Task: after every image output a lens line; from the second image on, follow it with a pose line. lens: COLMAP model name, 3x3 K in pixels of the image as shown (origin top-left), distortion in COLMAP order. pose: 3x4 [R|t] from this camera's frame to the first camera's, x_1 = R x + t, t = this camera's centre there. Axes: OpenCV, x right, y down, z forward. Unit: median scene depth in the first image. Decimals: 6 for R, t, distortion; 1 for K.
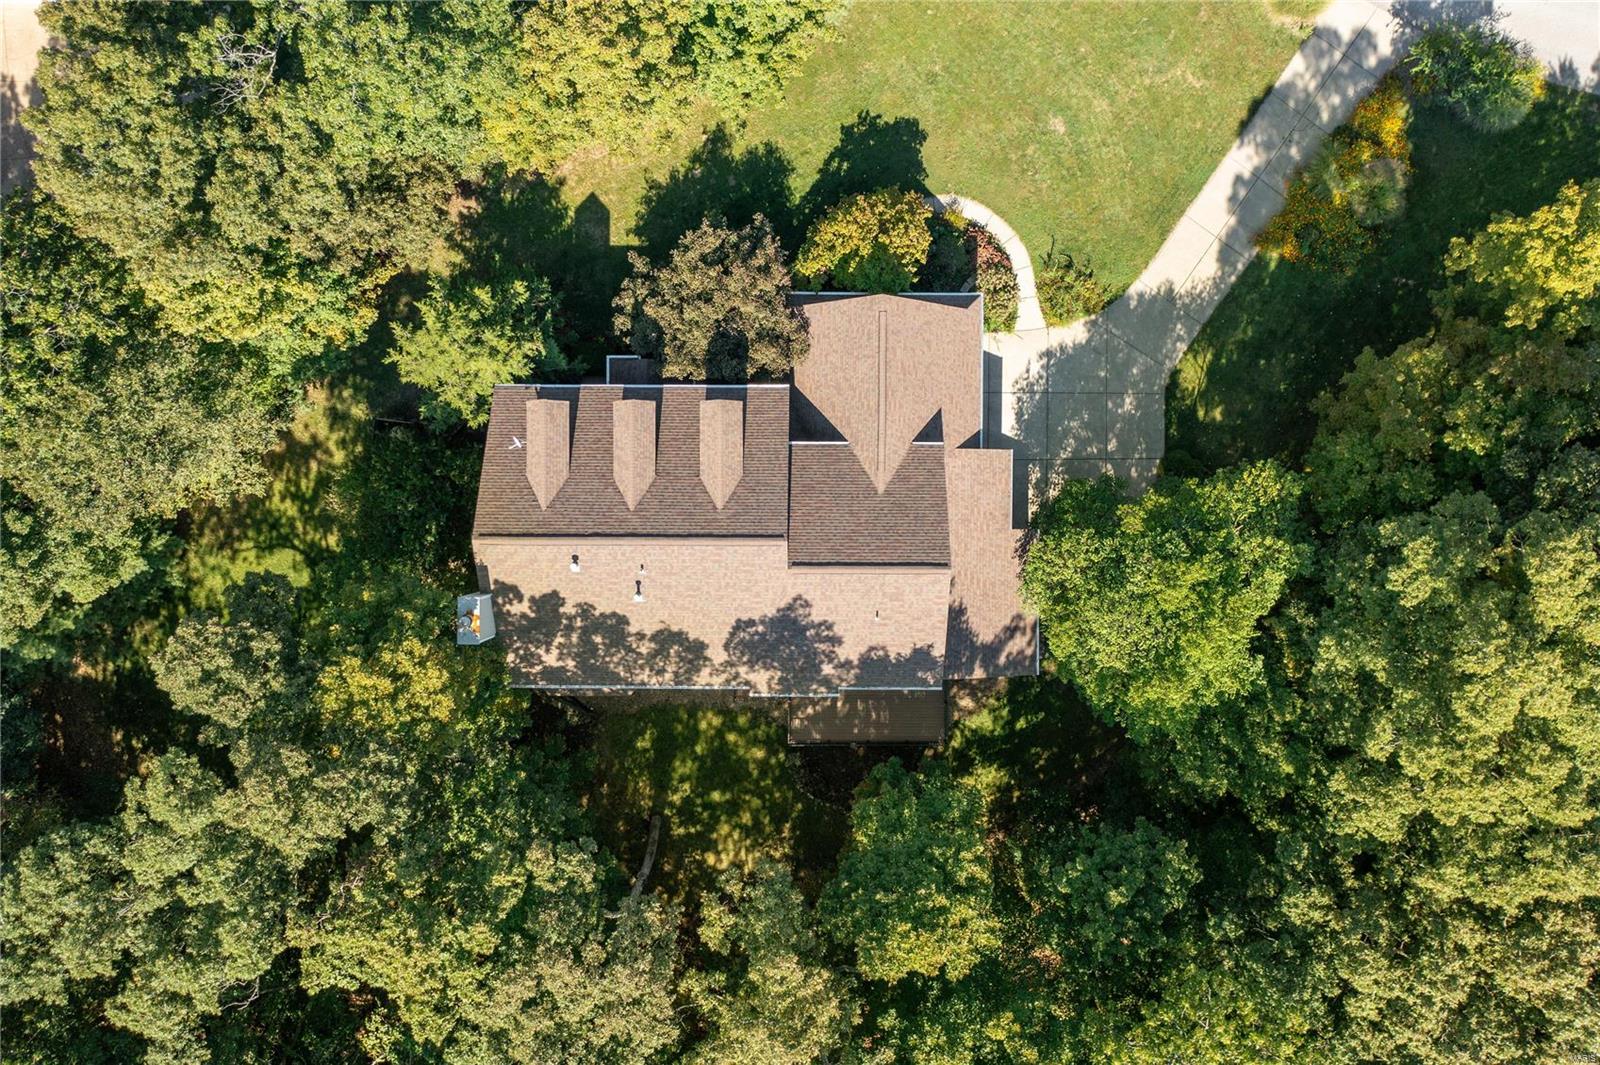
lens RADIAL K [[1269.6, 0, 800.0], [0, 1269.6, 532.5], [0, 0, 1]] dist [0.006507, -0.001974]
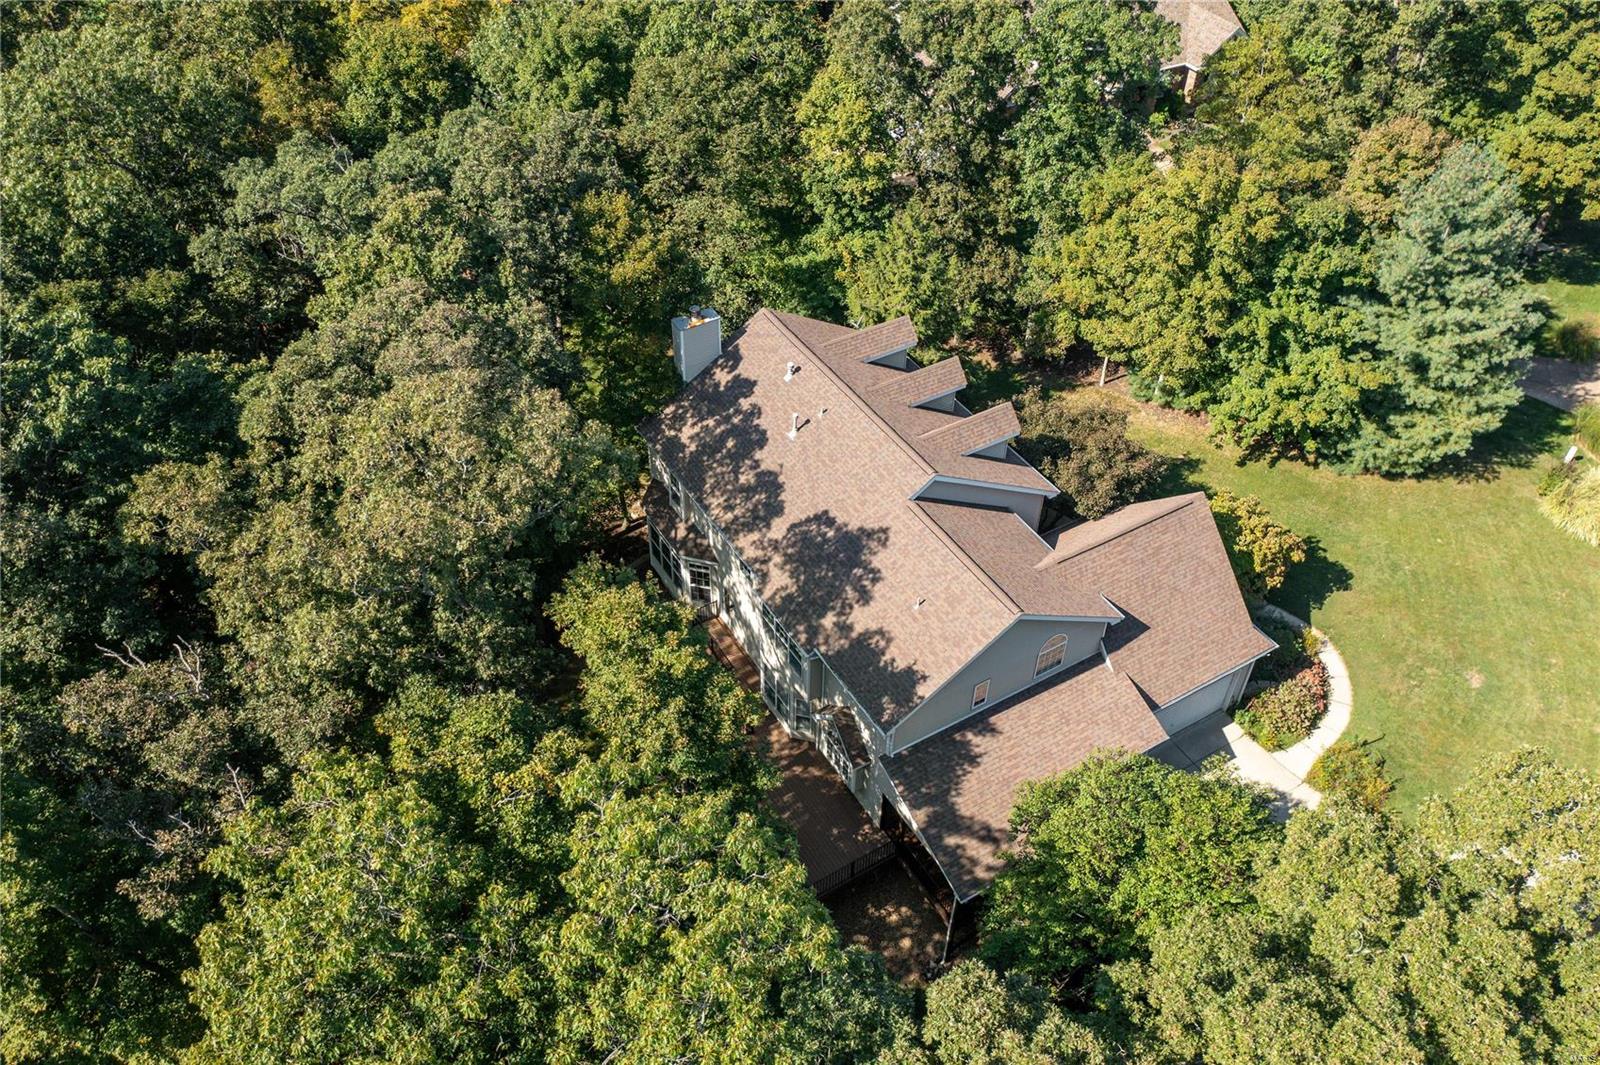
lens RADIAL K [[1269.6, 0, 800.0], [0, 1269.6, 532.5], [0, 0, 1]] dist [0.006507, -0.001974]
pose [[0.518166, 0.598719, -0.610770, 0.493198], [-0.854754, 0.337473, -0.394344, 0.438284], [-0.029983, 0.726394, 0.686624, 0.384015]]
